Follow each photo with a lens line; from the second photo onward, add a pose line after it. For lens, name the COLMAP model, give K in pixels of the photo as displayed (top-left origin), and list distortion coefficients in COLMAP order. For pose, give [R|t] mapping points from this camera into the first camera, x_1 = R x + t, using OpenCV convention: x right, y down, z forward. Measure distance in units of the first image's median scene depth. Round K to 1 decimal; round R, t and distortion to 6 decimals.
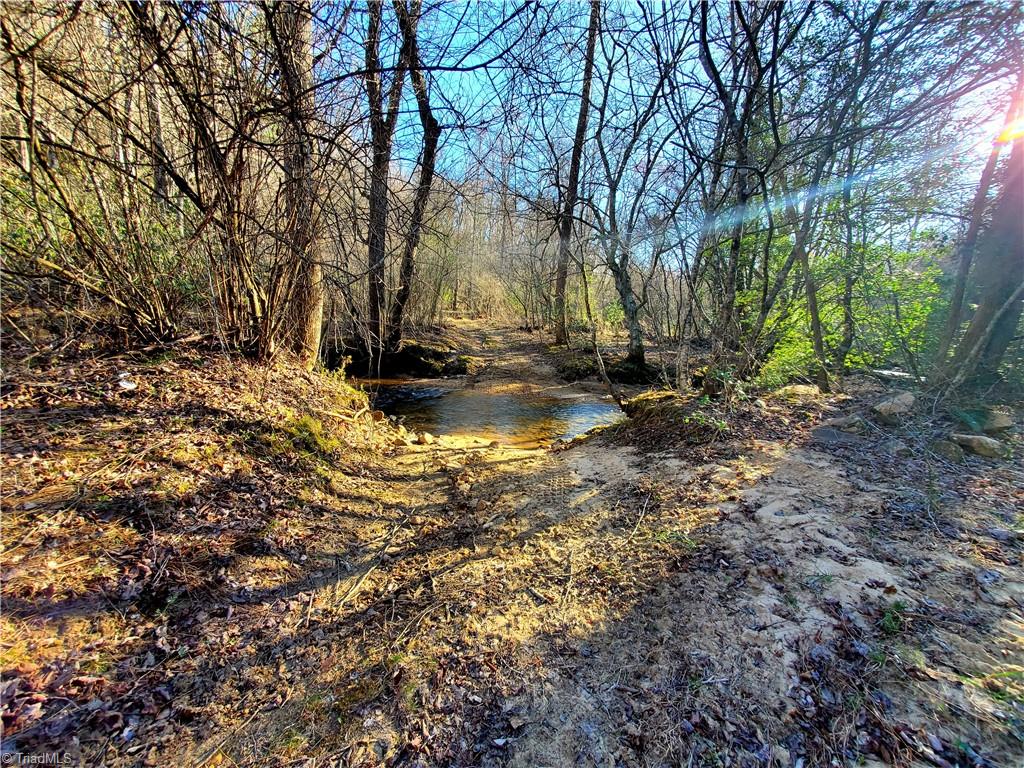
lens RADIAL K [[412.5, 0, 512.7], [0, 412.5, 383.6], [0, 0, 1]] dist [-0.002274, -0.000161]
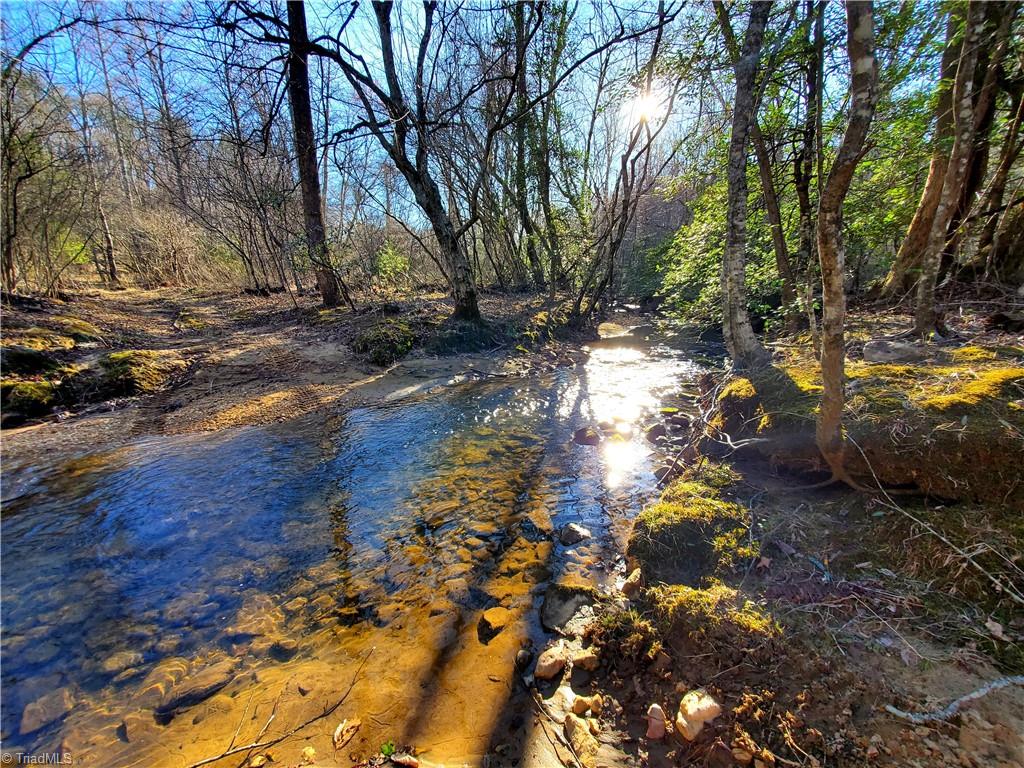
lens RADIAL K [[412.5, 0, 510.9], [0, 412.5, 375.7], [0, 0, 1]] dist [-0.002274, -0.000161]
pose [[0.820478, -0.196713, 0.536769, -0.019010], [0.161701, 0.980447, 0.112143, -0.024234], [-0.548333, -0.005215, 0.836244, 0.403428]]
